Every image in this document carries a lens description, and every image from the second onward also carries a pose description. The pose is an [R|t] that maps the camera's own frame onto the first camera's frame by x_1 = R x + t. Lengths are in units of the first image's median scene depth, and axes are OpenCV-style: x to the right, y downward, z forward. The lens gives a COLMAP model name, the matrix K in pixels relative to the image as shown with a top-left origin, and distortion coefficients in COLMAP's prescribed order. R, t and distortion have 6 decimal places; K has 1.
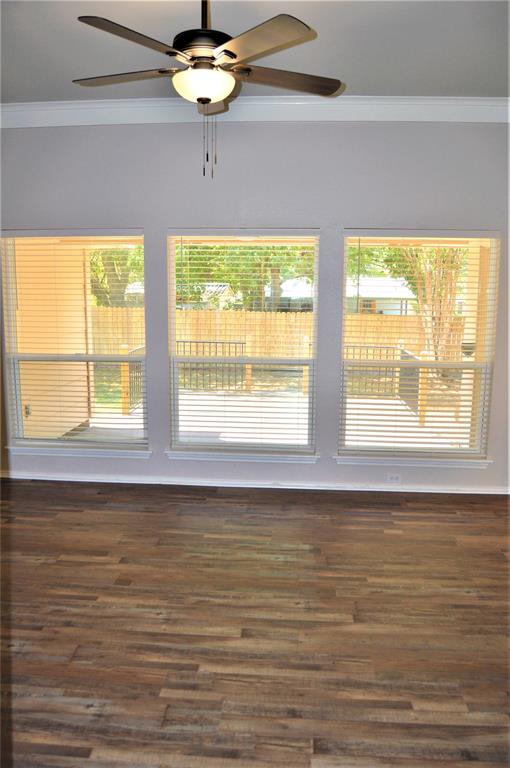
lens RADIAL K [[613.9, 0, 258.8], [0, 613.9, 385.7], [0, 0, 1]] dist [-0.095160, 0.038864]
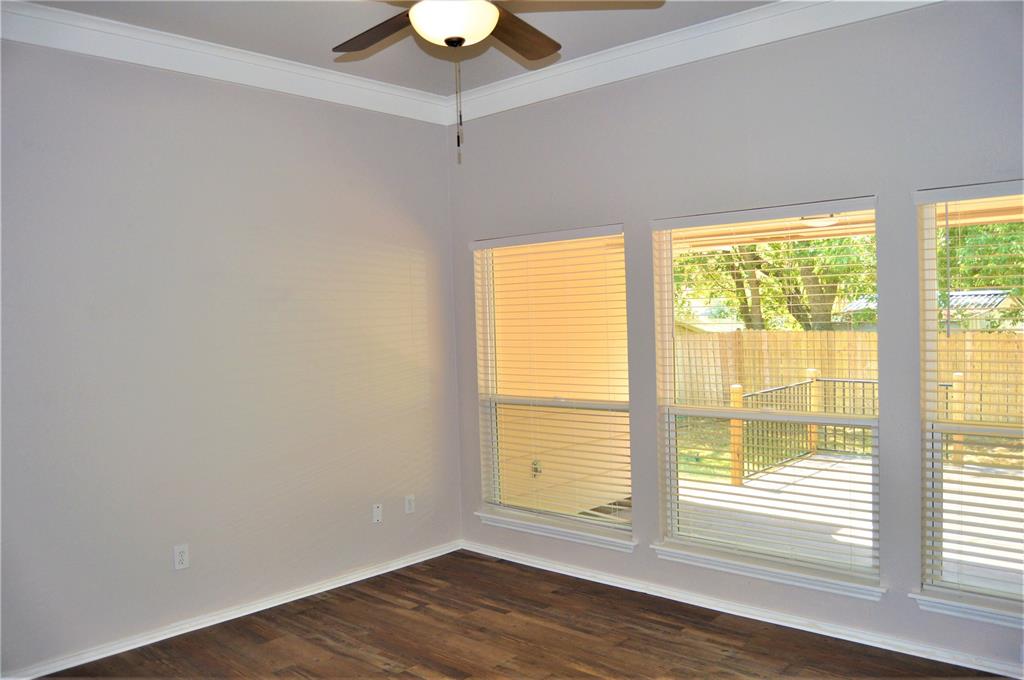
lens RADIAL K [[818.6, 0, 512.4], [0, 818.6, 338.6], [0, 0, 1]] dist [-0.095160, 0.038864]
pose [[0.781794, -0.015222, -0.623351, 0.418759], [-0.058980, 0.993414, -0.098231, -0.032278], [0.620741, 0.113562, 0.775748, 0.269507]]
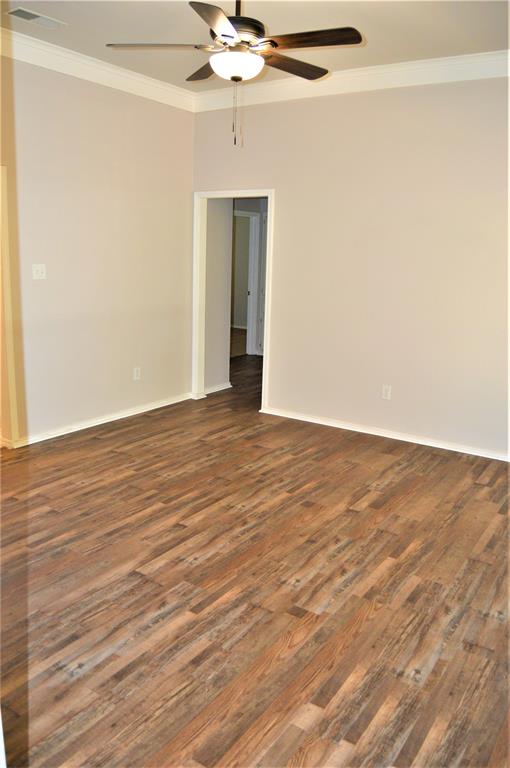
lens RADIAL K [[613.9, 0, 257.3], [0, 613.9, 385.0], [0, 0, 1]] dist [-0.095160, 0.038864]
pose [[-0.496975, 0.167288, -0.851487, 0.749281], [-0.165423, 0.944984, 0.282207, -0.195015], [0.851852, 0.281105, -0.441960, 1.320899]]
